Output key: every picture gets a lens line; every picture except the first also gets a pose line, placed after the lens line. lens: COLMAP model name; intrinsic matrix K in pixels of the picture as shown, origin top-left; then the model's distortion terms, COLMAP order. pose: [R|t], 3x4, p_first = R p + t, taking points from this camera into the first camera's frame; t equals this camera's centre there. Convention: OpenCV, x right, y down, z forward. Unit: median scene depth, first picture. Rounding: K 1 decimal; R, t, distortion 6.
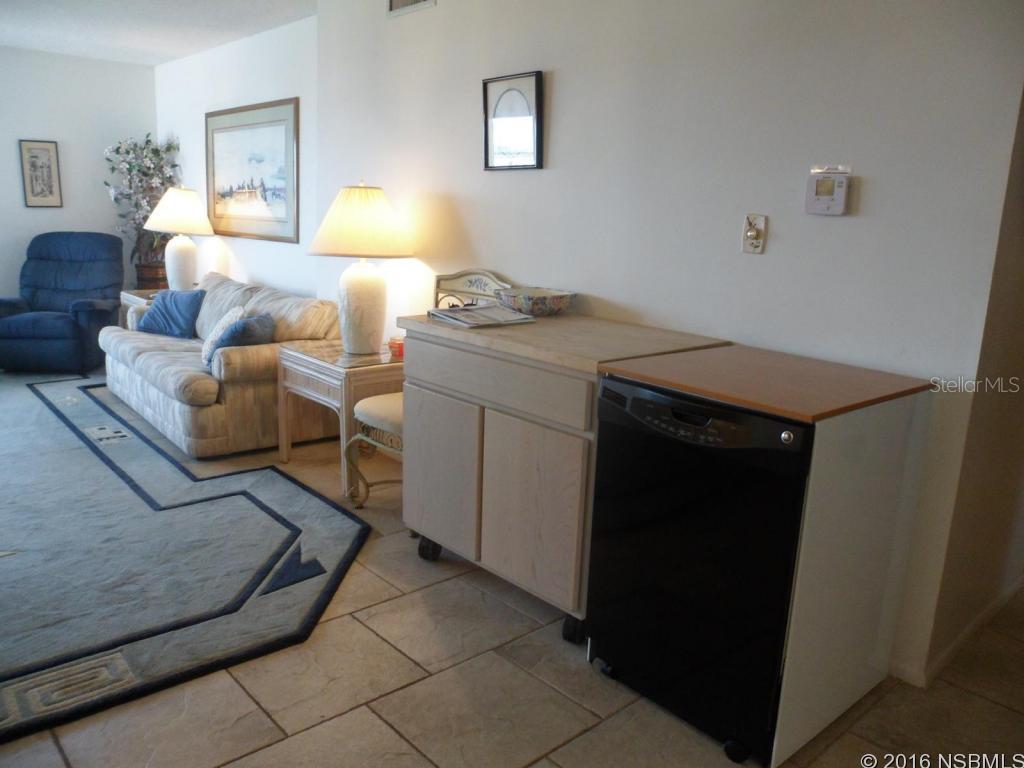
lens RADIAL K [[800.0, 0, 514.7], [0, 800.0, 375.2], [0, 0, 1]] dist [-0.159052, 0.159974]
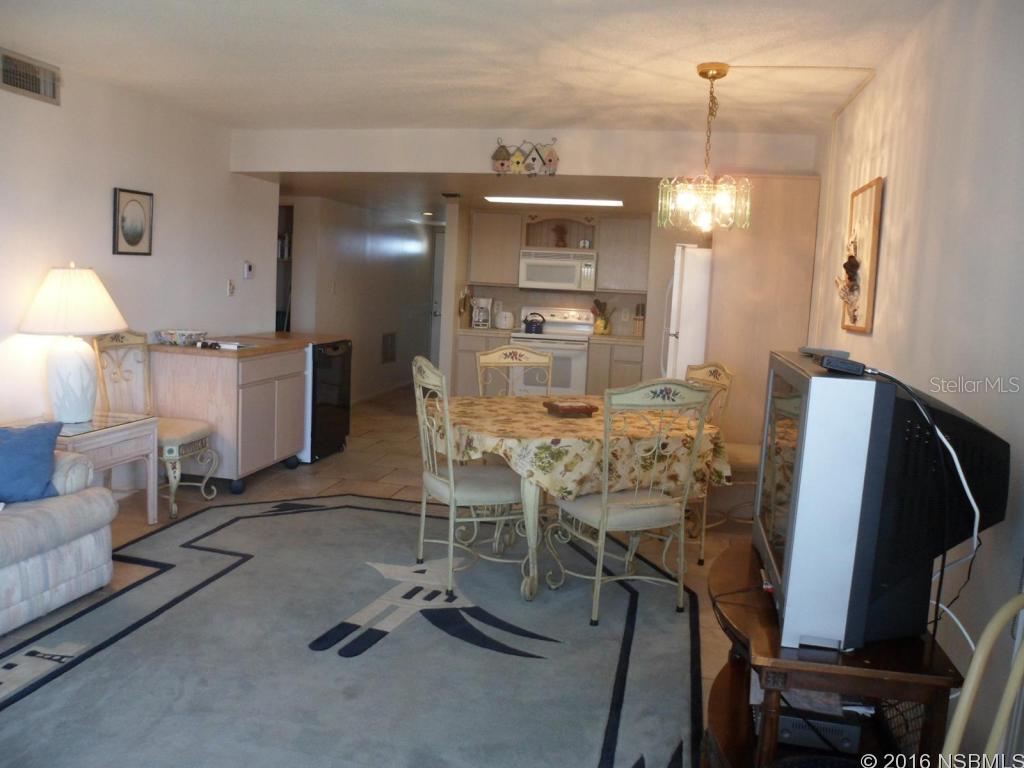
lens RADIAL K [[795.8, 0, 513.0], [0, 795.8, 380.2], [0, 0, 1]] dist [-0.167387, 0.162083]
pose [[-0.588121, -0.163295, 0.792117, -1.131177], [0.100257, 0.957131, 0.271750, -0.253928], [-0.802535, 0.239237, -0.546537, 0.912265]]
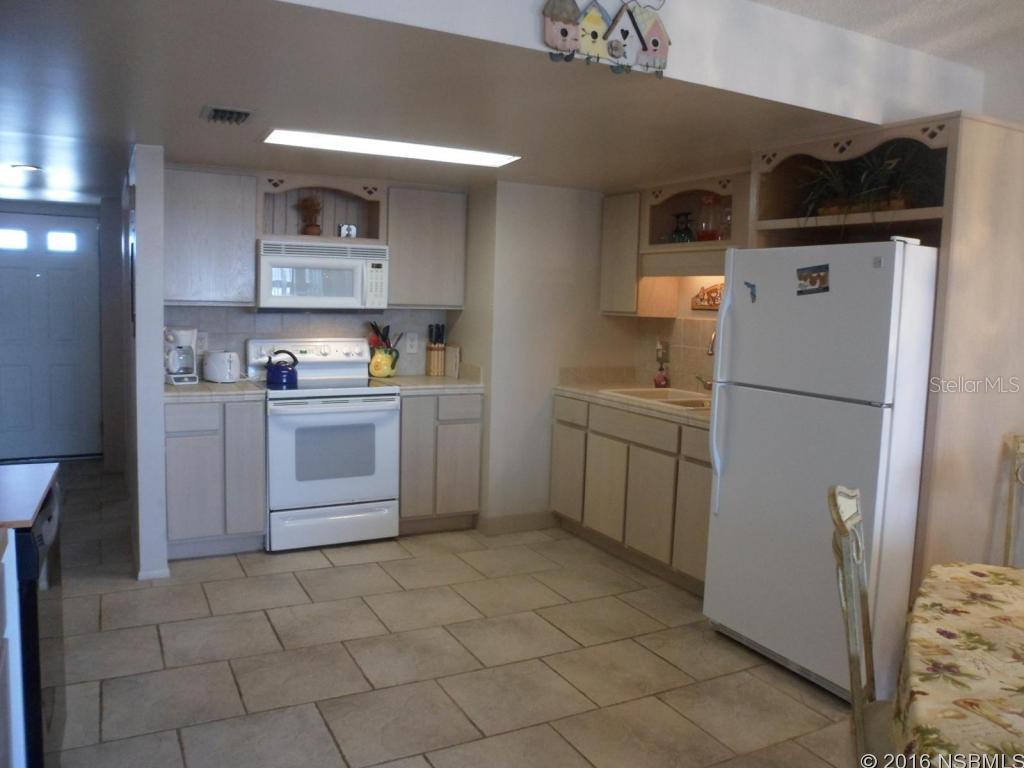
lens RADIAL K [[795.8, 0, 513.0], [0, 795.8, 380.2], [0, 0, 1]] dist [-0.167387, 0.162083]
pose [[-0.964867, -0.094677, 0.245089, -0.263435], [-0.015010, 0.951158, 0.308338, -0.187976], [-0.262311, 0.293826, -0.919162, 0.725334]]
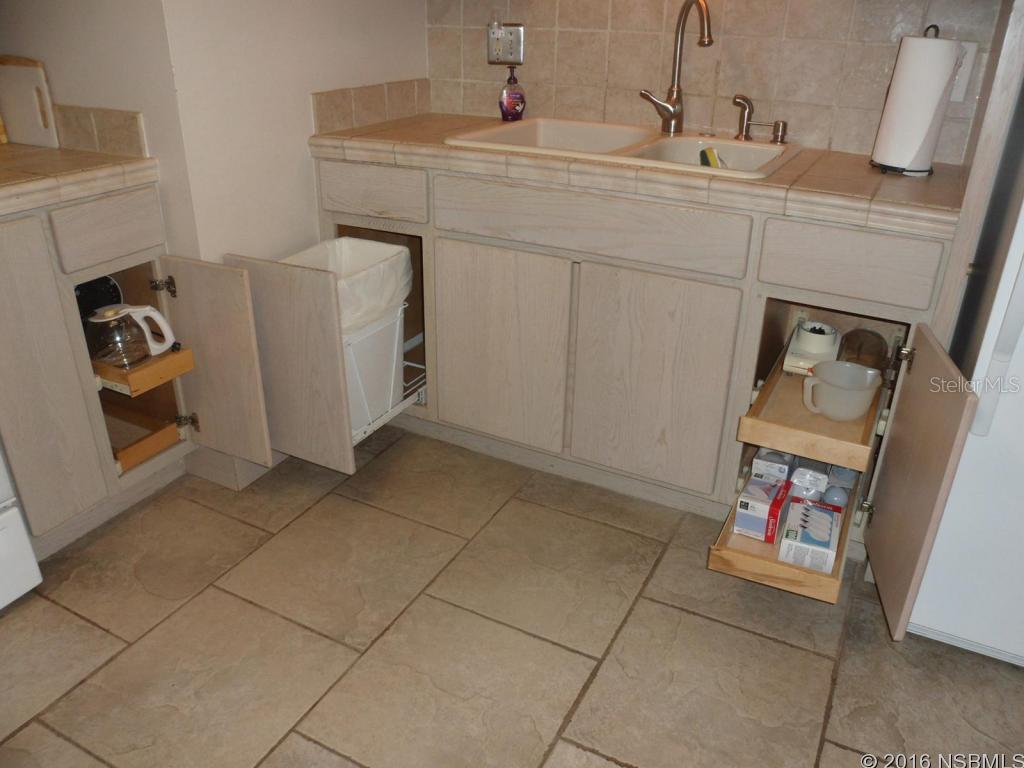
lens RADIAL K [[776.8, 0, 512.0], [0, 776.8, 384.0], [0, 0, 1]] dist [-0.110172, 0.072627]
pose [[-0.937525, 0.105602, -0.331503, 0.000370], [-0.122877, 0.790916, 0.599460, -0.023627], [0.325496, 0.602743, -0.728528, 0.187807]]
